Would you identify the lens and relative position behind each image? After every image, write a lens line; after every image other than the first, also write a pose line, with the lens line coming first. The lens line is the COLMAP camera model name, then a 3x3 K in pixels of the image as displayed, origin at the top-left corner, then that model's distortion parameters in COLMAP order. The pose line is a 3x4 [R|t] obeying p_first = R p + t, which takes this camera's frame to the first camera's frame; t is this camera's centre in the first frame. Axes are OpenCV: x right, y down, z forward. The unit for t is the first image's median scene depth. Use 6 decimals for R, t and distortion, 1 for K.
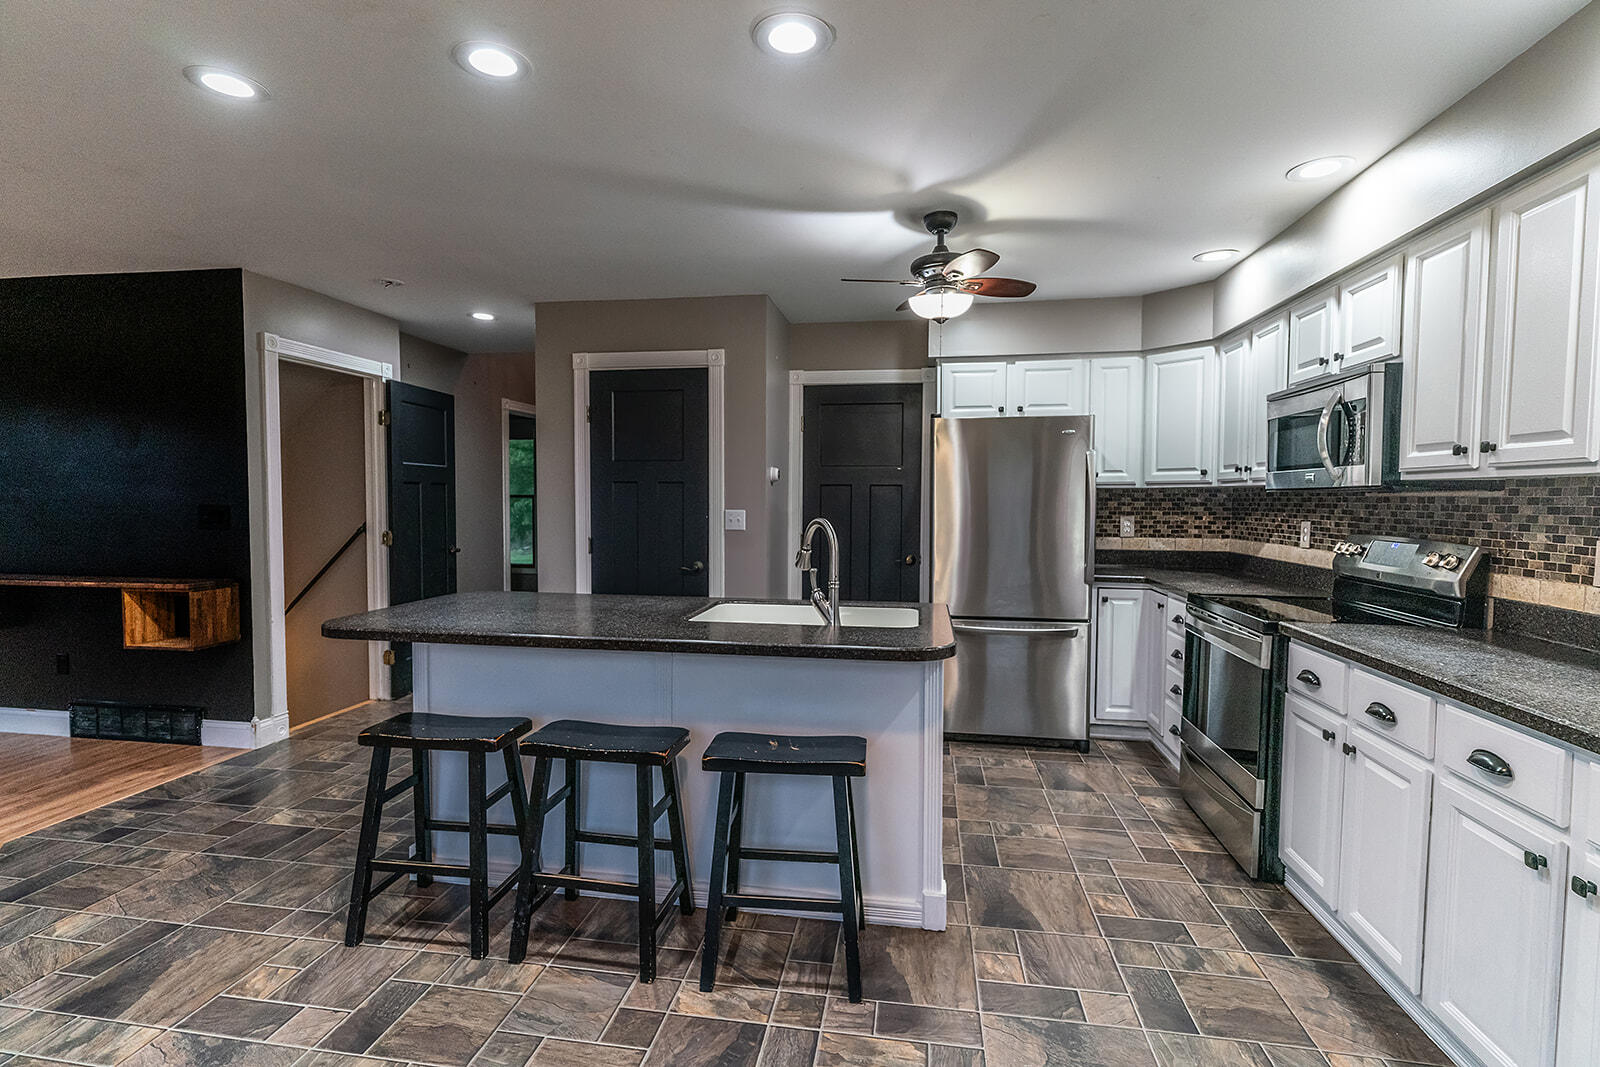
lens RADIAL K [[757.9, 0, 796.2], [0, 757.9, 530.9], [0, 0, 1]] dist [0.002558, 0.001529]
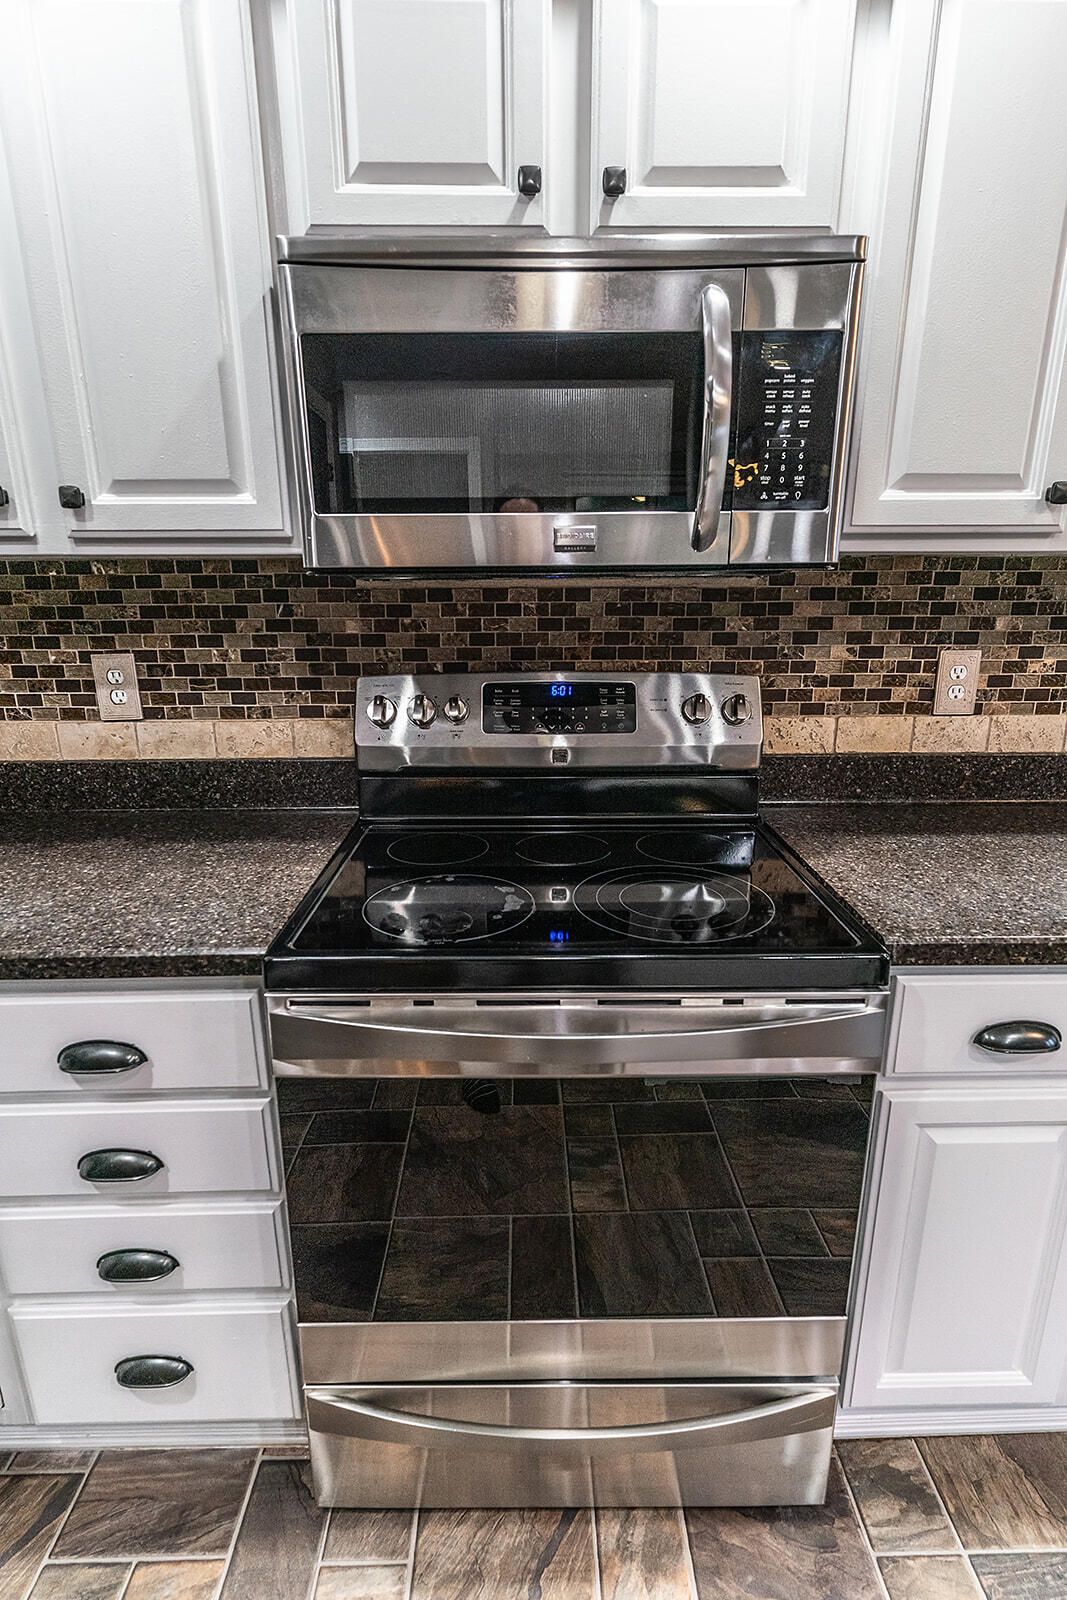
lens RADIAL K [[757.9, 0, 531.8], [0, 757.9, 788.6], [0, 0, 1]] dist [0.002558, 0.001529]
pose [[-0.173714, -0.264997, 0.948473, 0.332090], [0.048127, 0.959680, 0.276943, -0.061602], [-0.983619, 0.093756, -0.153956, 1.189465]]
